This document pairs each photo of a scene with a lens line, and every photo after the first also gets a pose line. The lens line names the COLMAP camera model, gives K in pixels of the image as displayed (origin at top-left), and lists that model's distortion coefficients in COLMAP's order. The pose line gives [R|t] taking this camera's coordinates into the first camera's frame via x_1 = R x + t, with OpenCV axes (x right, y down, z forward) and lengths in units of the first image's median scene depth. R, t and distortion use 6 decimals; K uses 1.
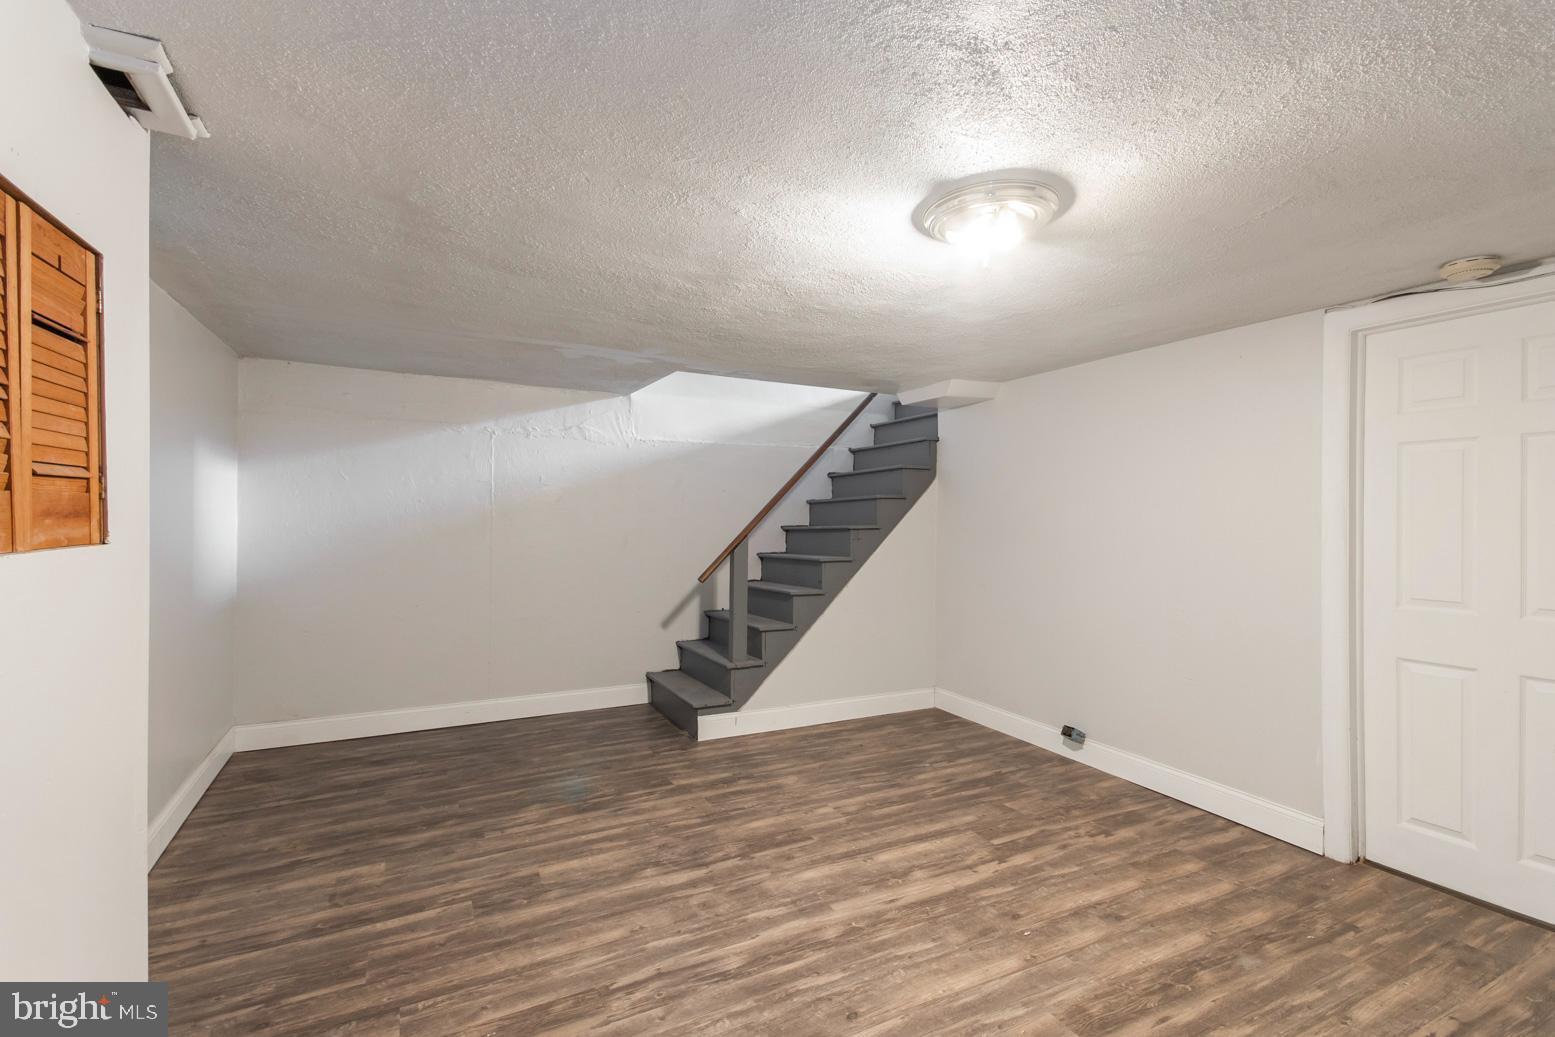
lens RADIAL K [[699.4, 0, 774.3], [0, 699.4, 519.5], [0, 0, 1]] dist [0.054635, -0.013506]
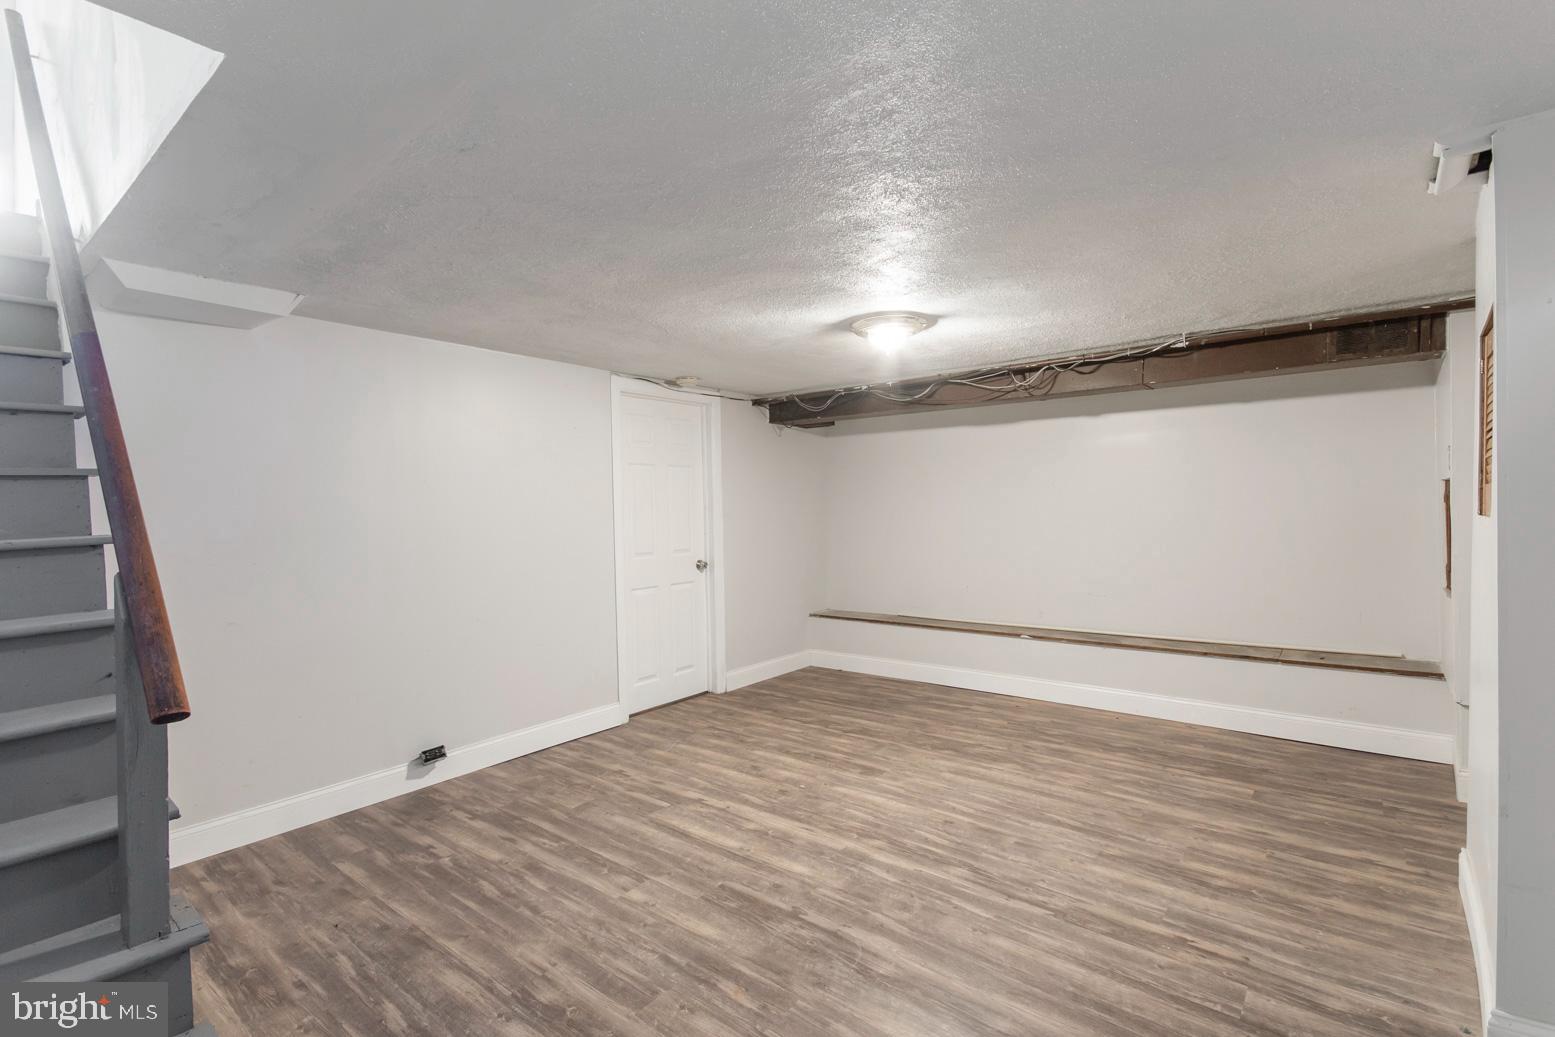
lens RADIAL K [[699.4, 0, 779.8], [0, 699.4, 515.3], [0, 0, 1]] dist [0.054635, -0.013506]
pose [[-0.398366, -0.012599, 0.917140, -0.856148], [0.019861, 0.999553, 0.022357, -0.014600], [-0.917012, 0.027122, -0.397937, 1.434936]]
